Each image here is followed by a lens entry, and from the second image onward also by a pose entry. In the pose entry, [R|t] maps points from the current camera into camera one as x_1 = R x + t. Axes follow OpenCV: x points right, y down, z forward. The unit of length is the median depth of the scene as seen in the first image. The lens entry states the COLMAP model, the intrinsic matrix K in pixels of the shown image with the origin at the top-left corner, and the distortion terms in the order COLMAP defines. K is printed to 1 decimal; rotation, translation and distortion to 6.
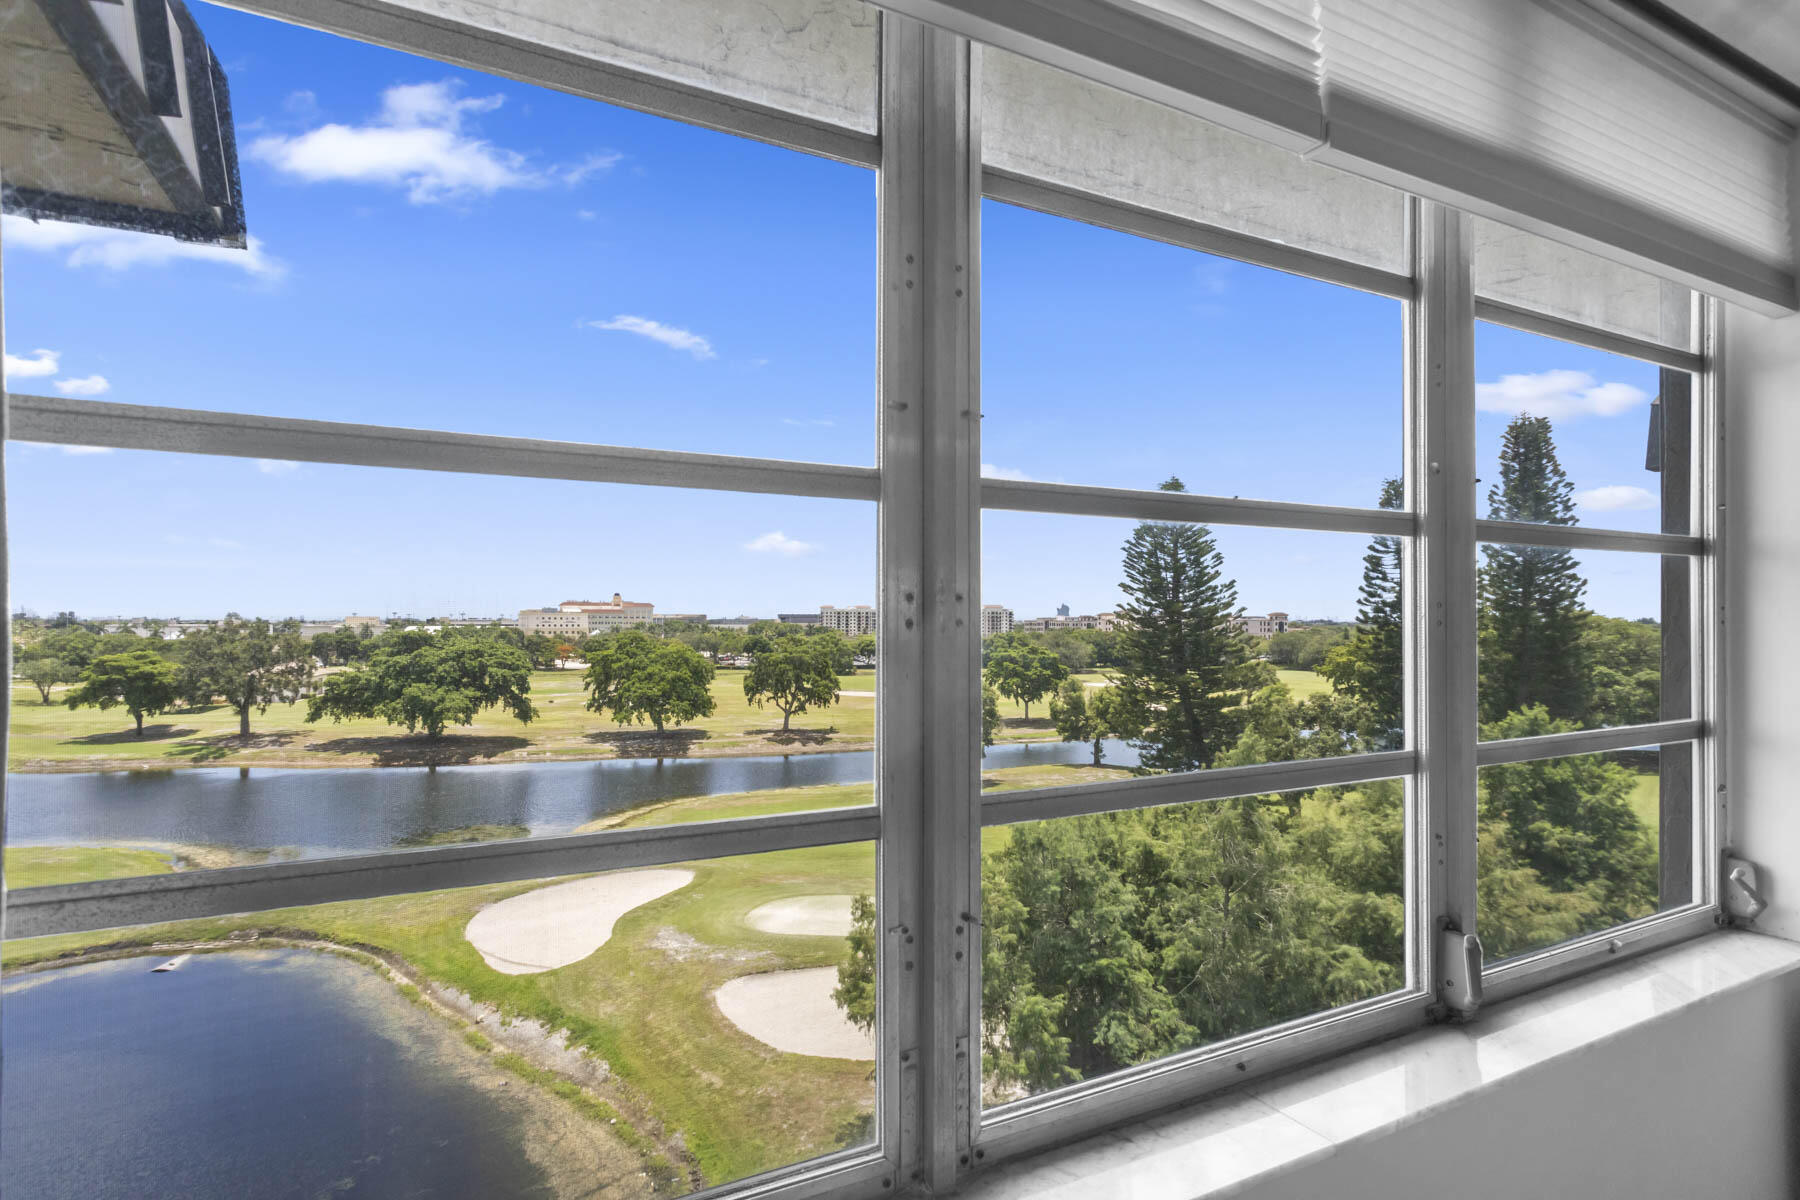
lens RADIAL K [[913.5, 0, 890.2], [0, 913.5, 615.4], [0, 0, 1]] dist [-0.008063, 0.001254]
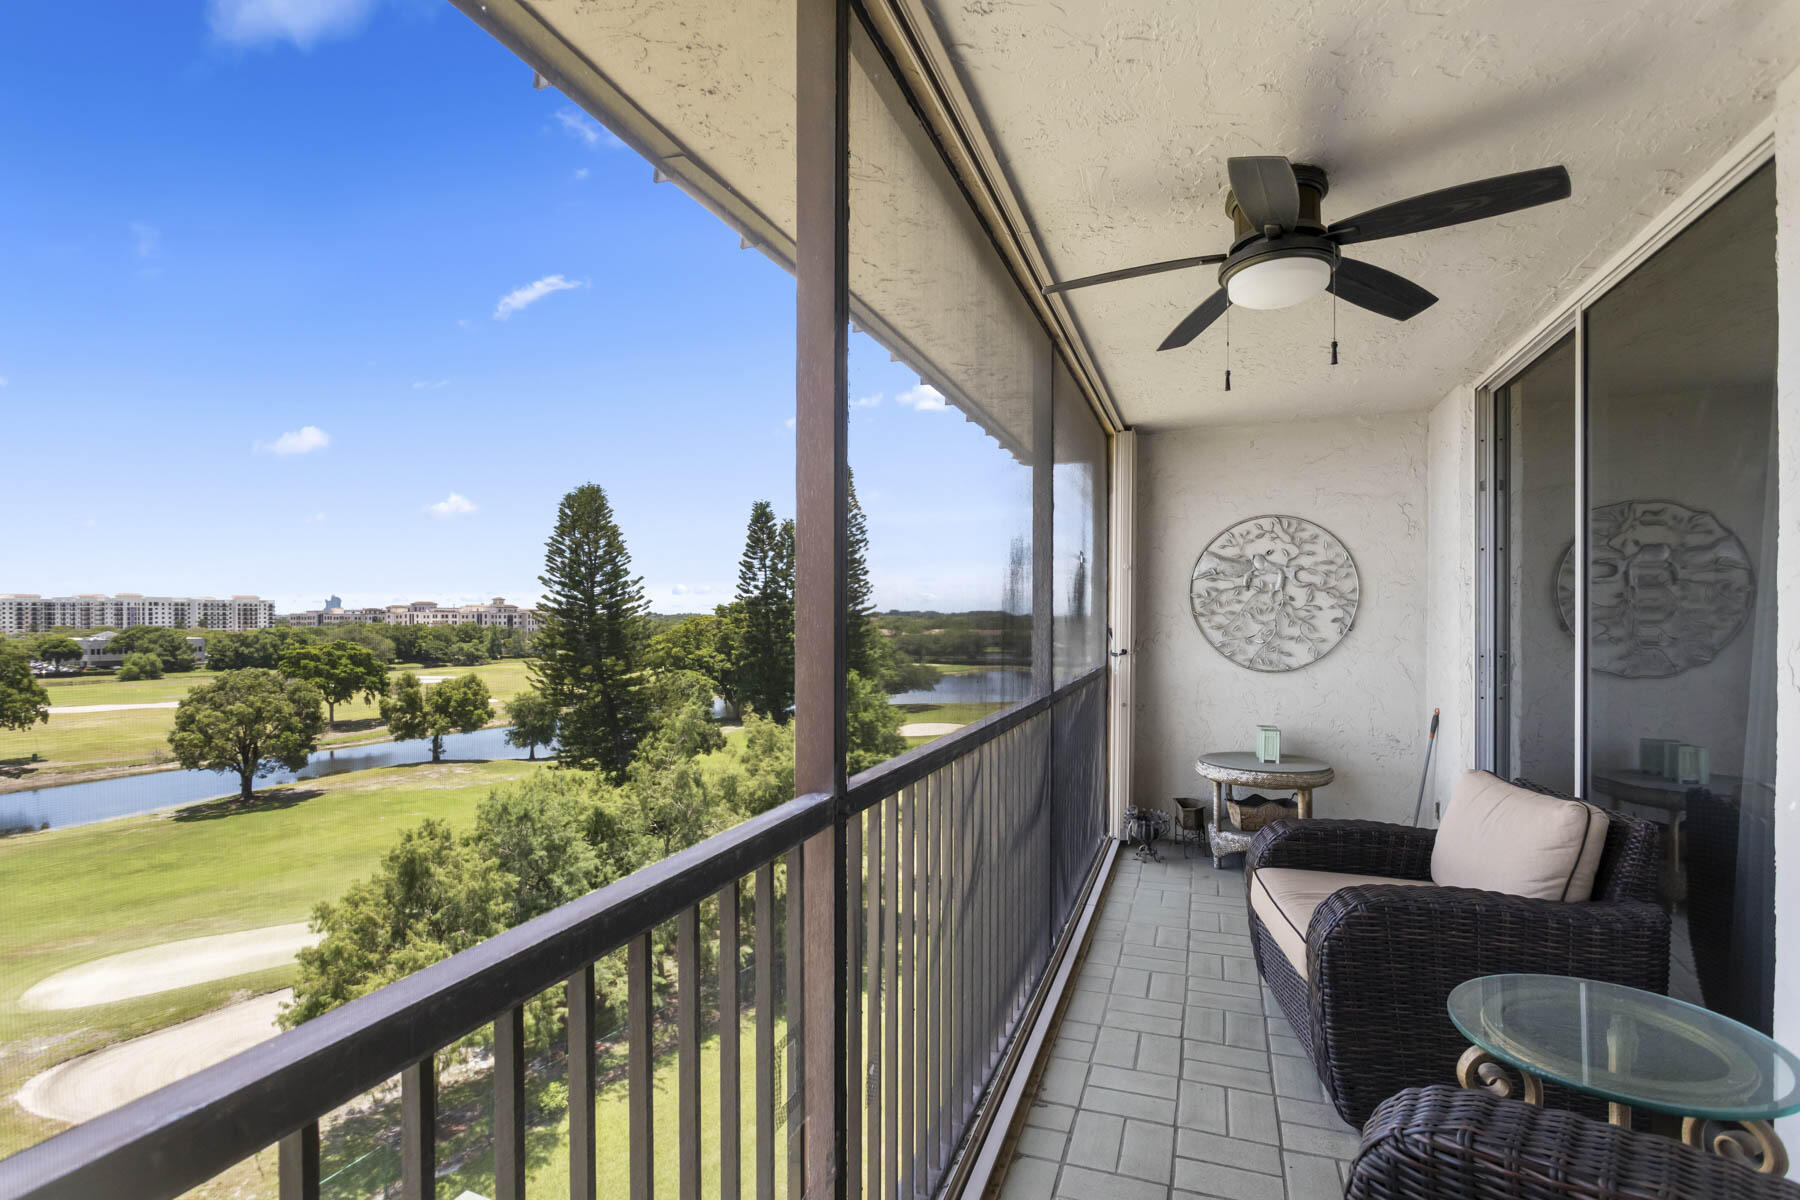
lens RADIAL K [[875.9, 0, 893.9], [0, 875.9, 624.9], [0, 0, 1]] dist [-0.006977, 0.006305]
pose [[0.729439, -0.010604, 0.683964, -0.152556], [-0.002666, 0.999828, 0.018344, 0.001467], [-0.684041, -0.015205, 0.729285, -0.036386]]
